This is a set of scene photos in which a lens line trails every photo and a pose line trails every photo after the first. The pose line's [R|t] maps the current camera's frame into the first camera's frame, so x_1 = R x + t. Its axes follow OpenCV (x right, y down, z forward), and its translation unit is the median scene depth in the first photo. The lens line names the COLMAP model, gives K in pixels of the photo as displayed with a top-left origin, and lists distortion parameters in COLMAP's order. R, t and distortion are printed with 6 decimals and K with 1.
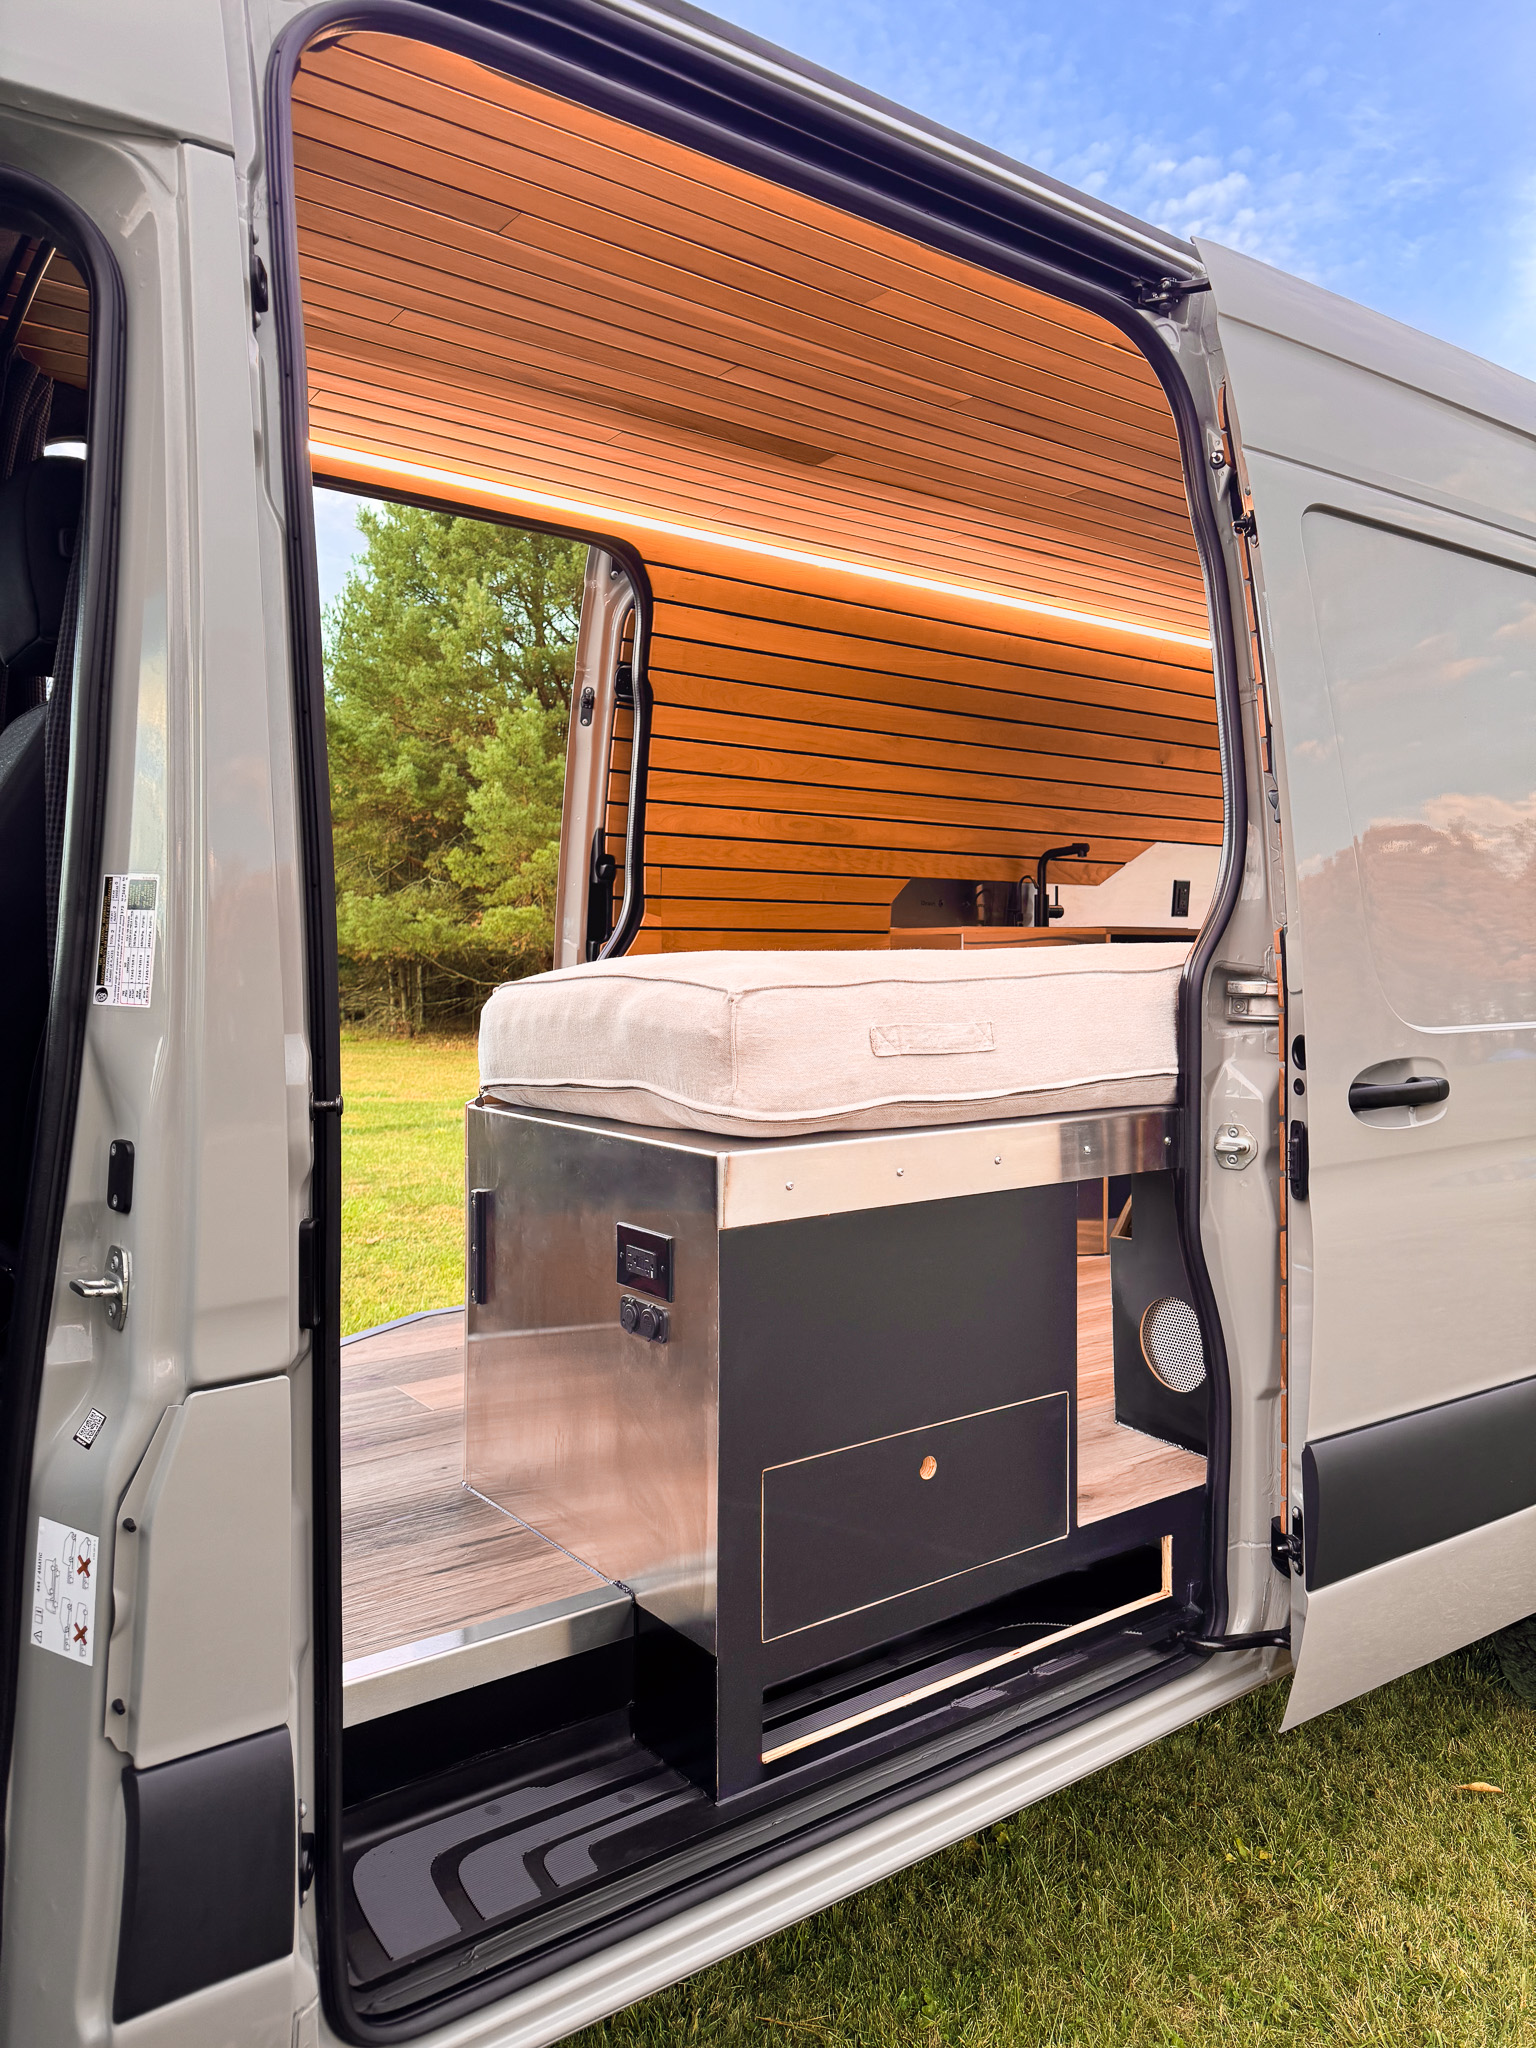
lens RADIAL K [[1448.1, 0, 768.0], [0, 1448.1, 1024.0], [0, 0, 1]] dist [0.006376, -0.003424]
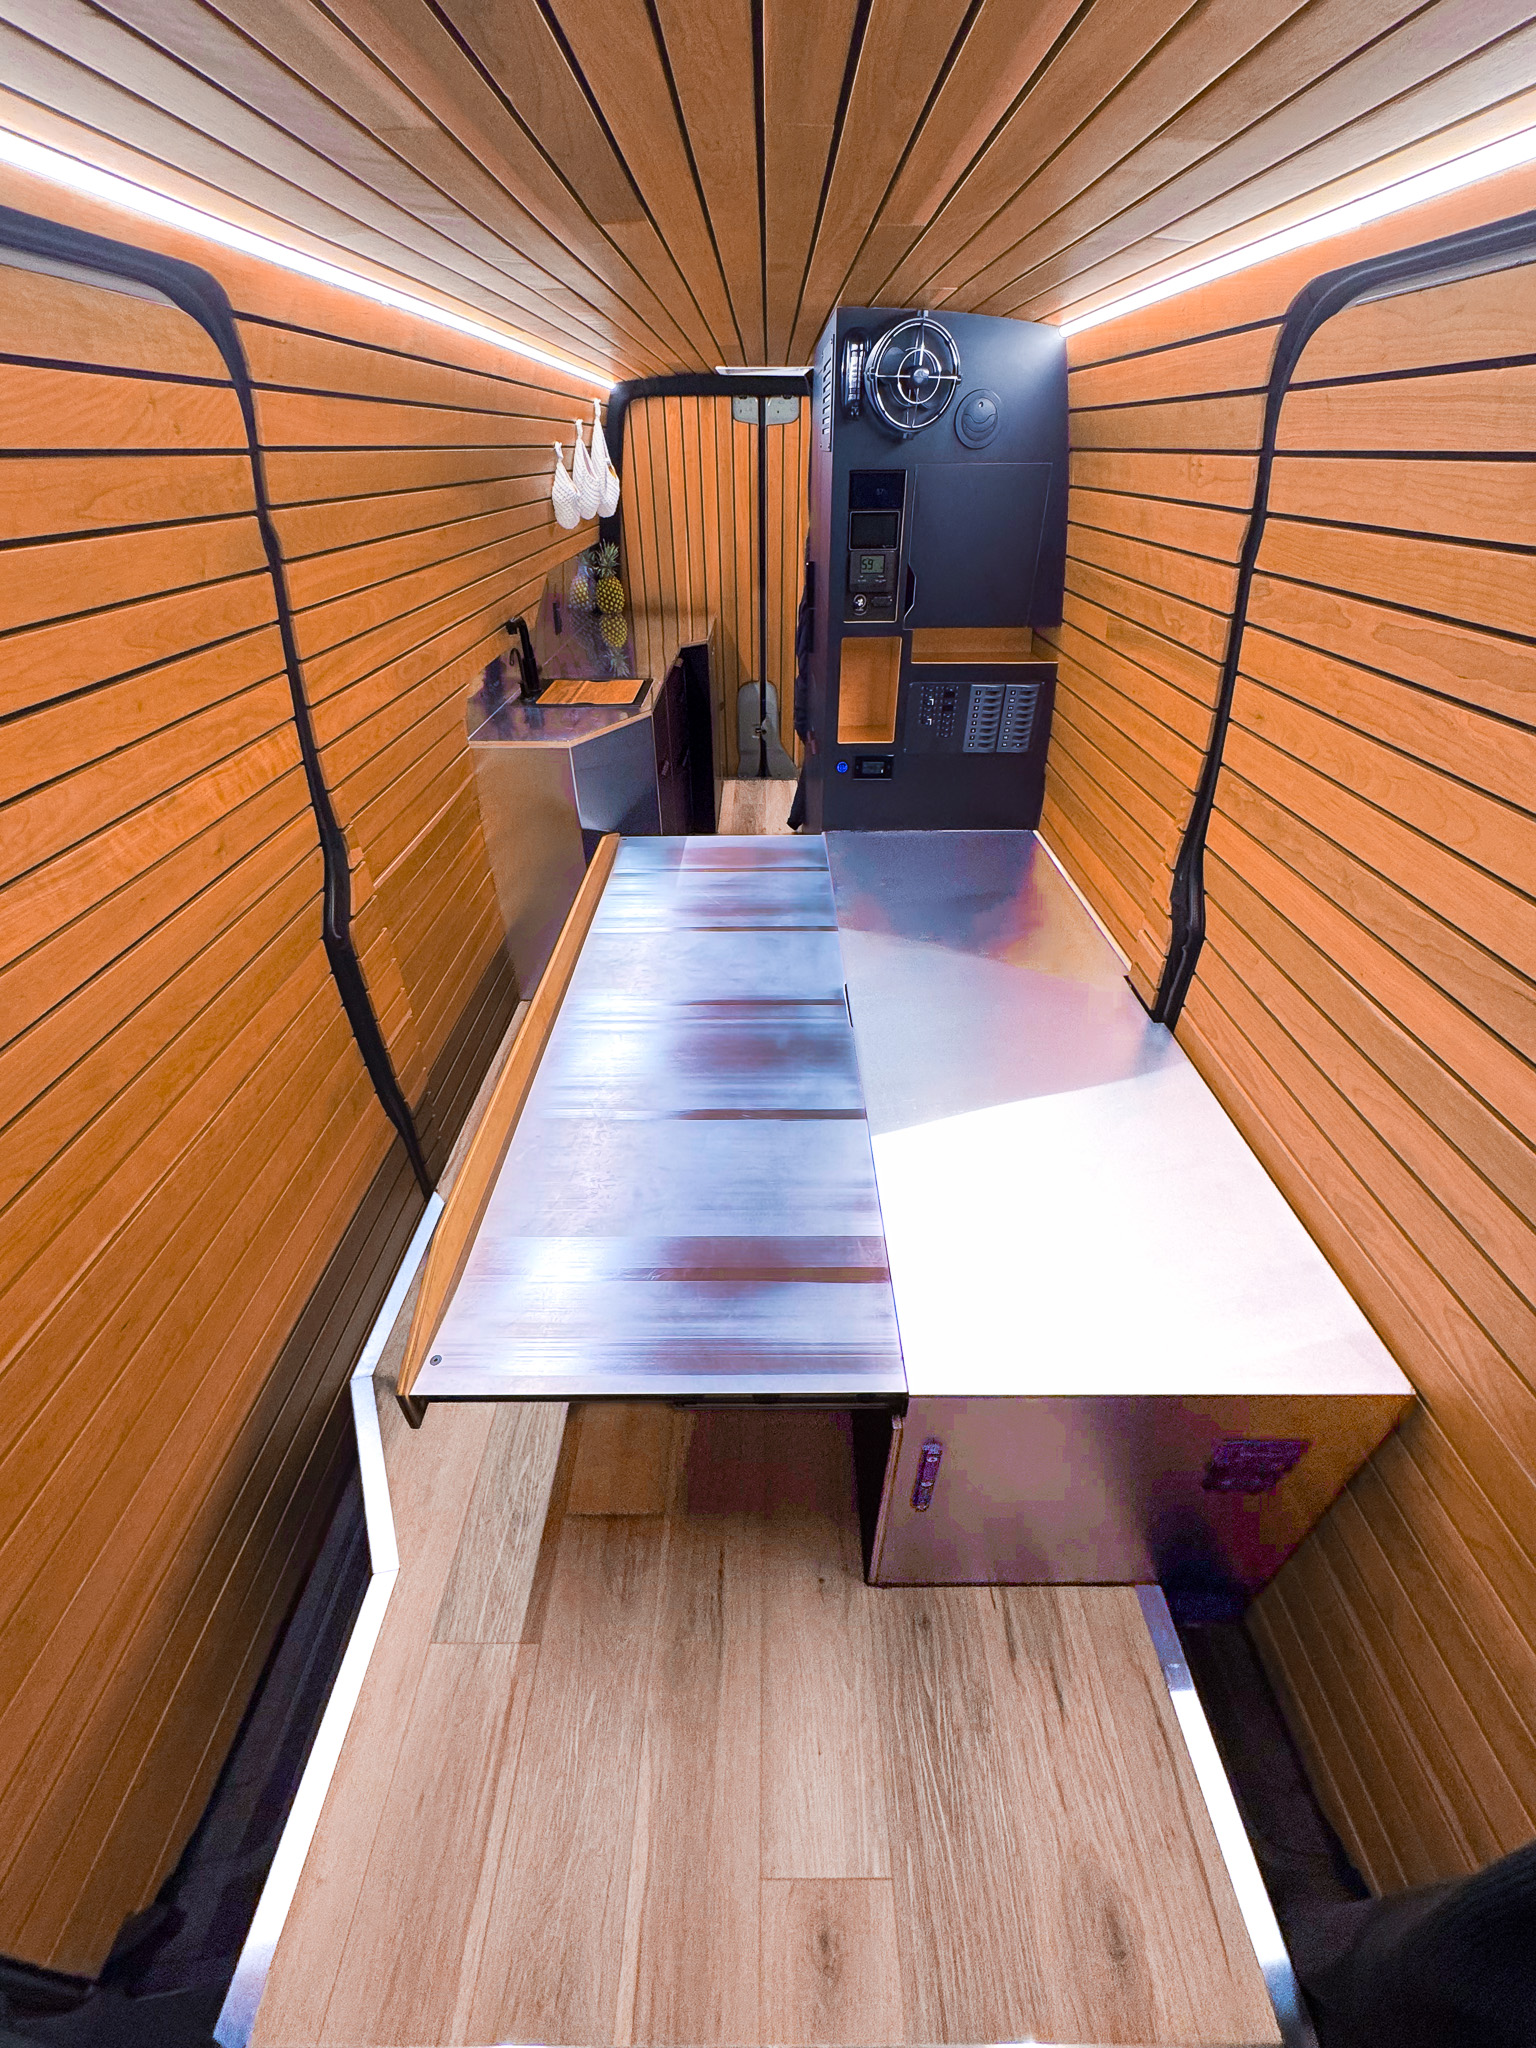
lens RADIAL K [[820.5, 0, 772.2], [0, 820.5, 1023.0], [0, 0, 1]] dist [-0.002201, 0.000199]
pose [[0.595125, -0.462822, 0.656979, -0.295032], [0.026305, 0.828292, 0.559679, -0.251522], [-0.803202, -0.315797, 0.505112, 0.547694]]
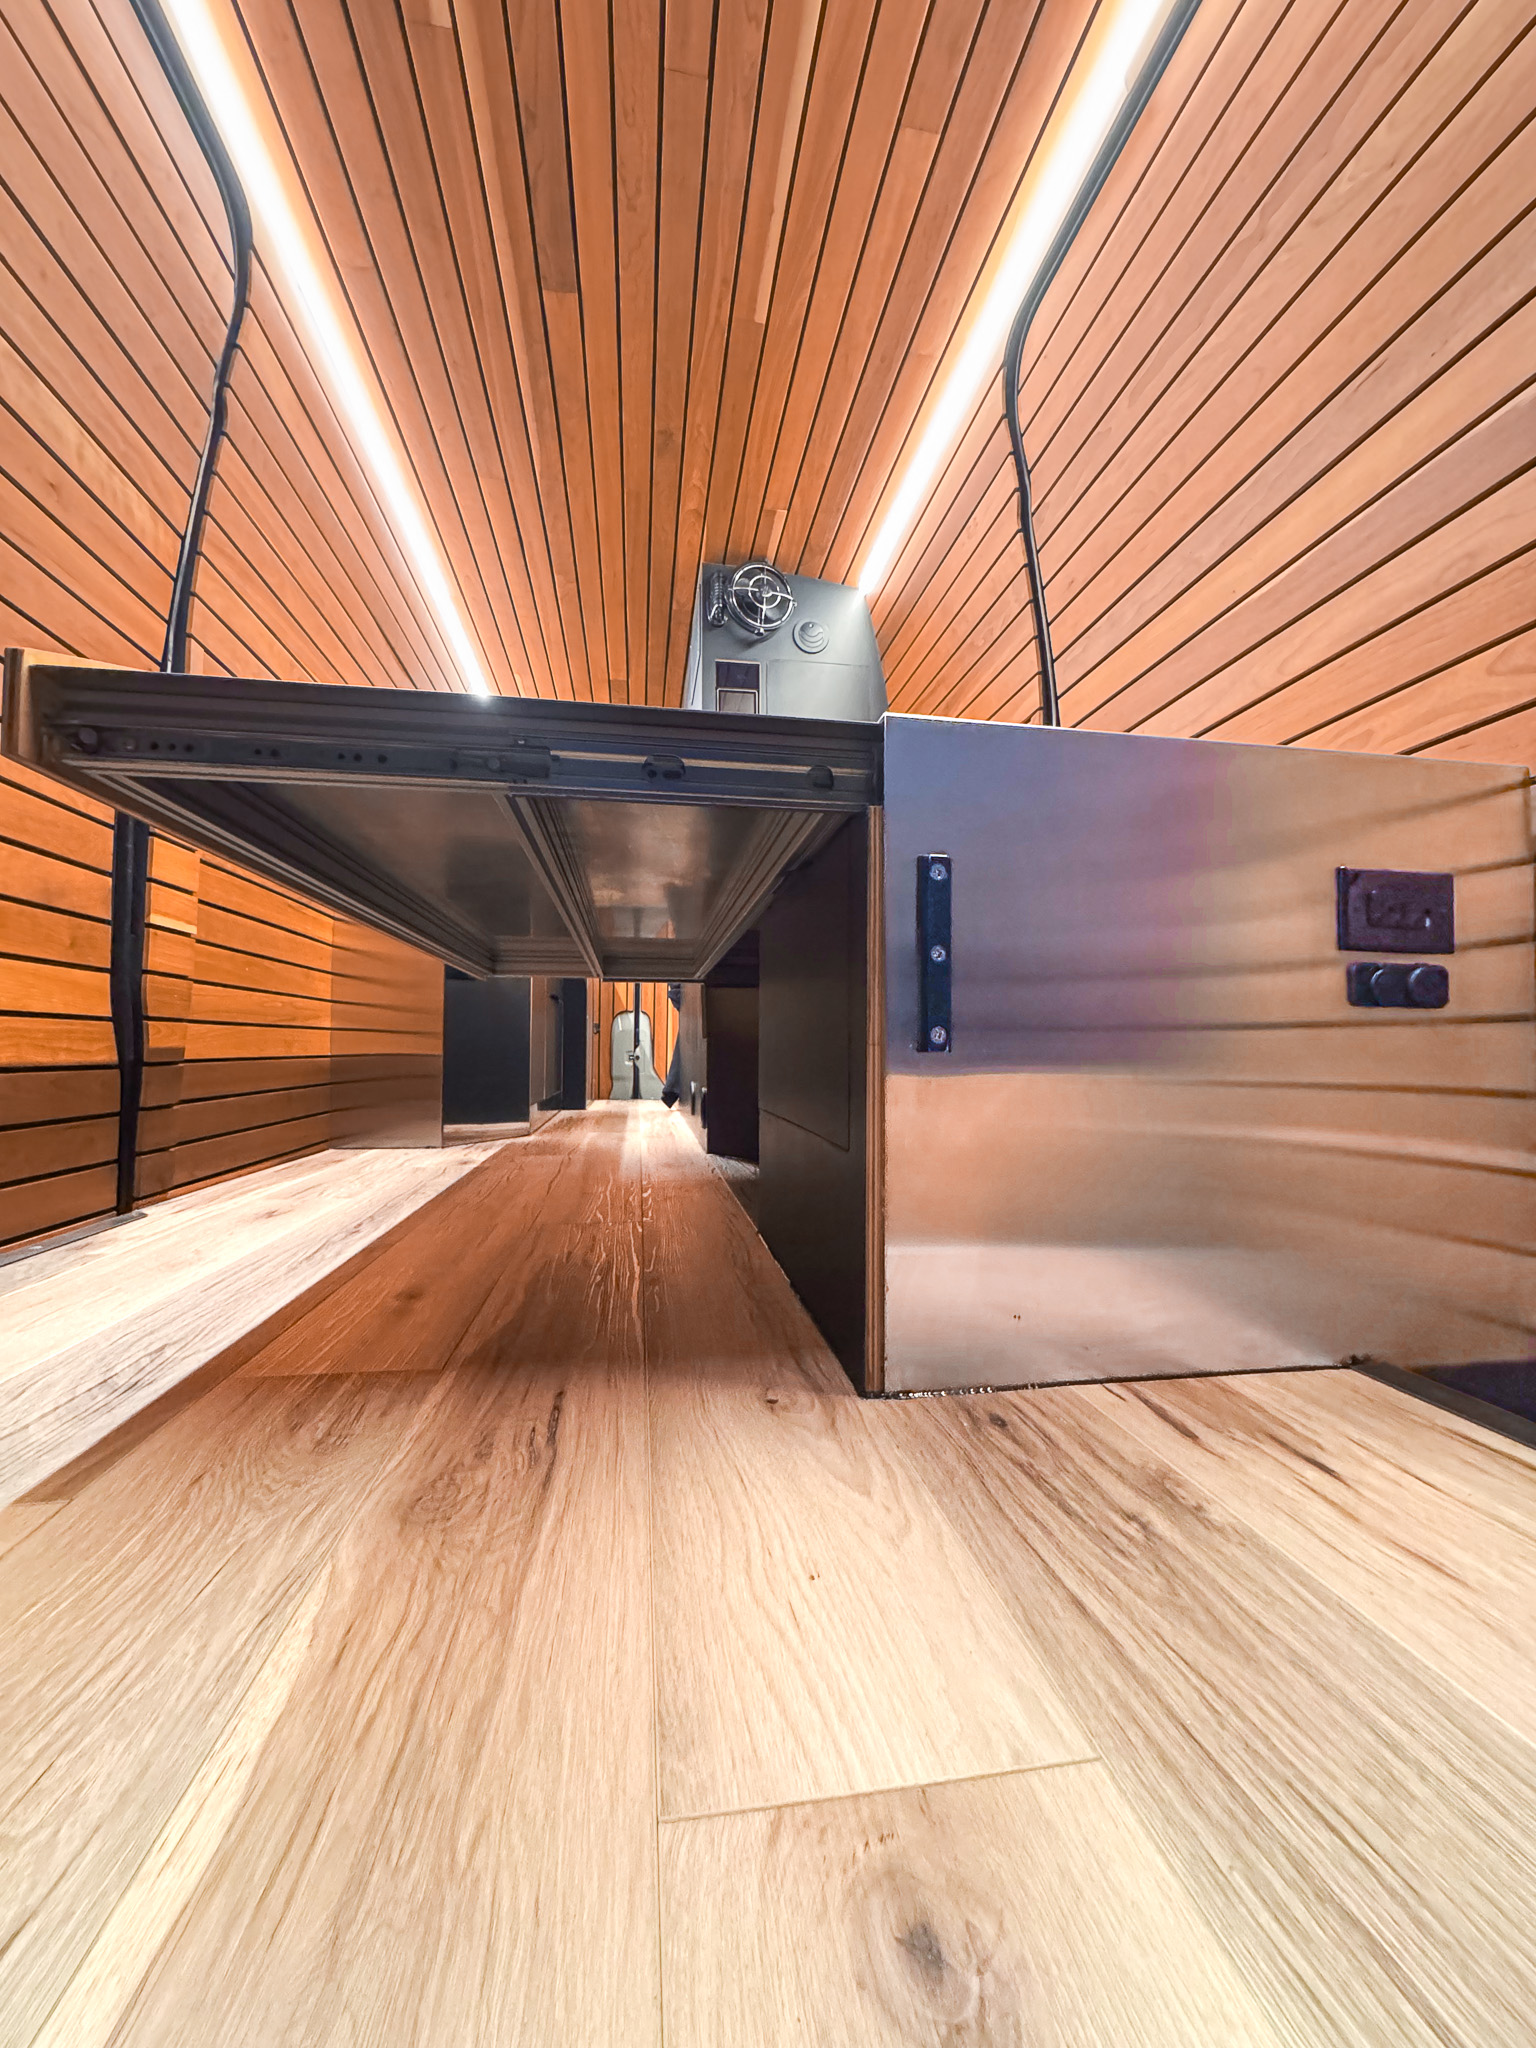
lens RADIAL K [[820.5, 0, 772.2], [0, 820.5, 1023.0], [0, 0, 1]] dist [-0.002201, 0.000199]
pose [[0.460798, 0.037744, 0.886702, -0.317580], [0.022875, 0.998258, -0.054381, 0.120176], [-0.887210, 0.045342, 0.459132, 0.552098]]
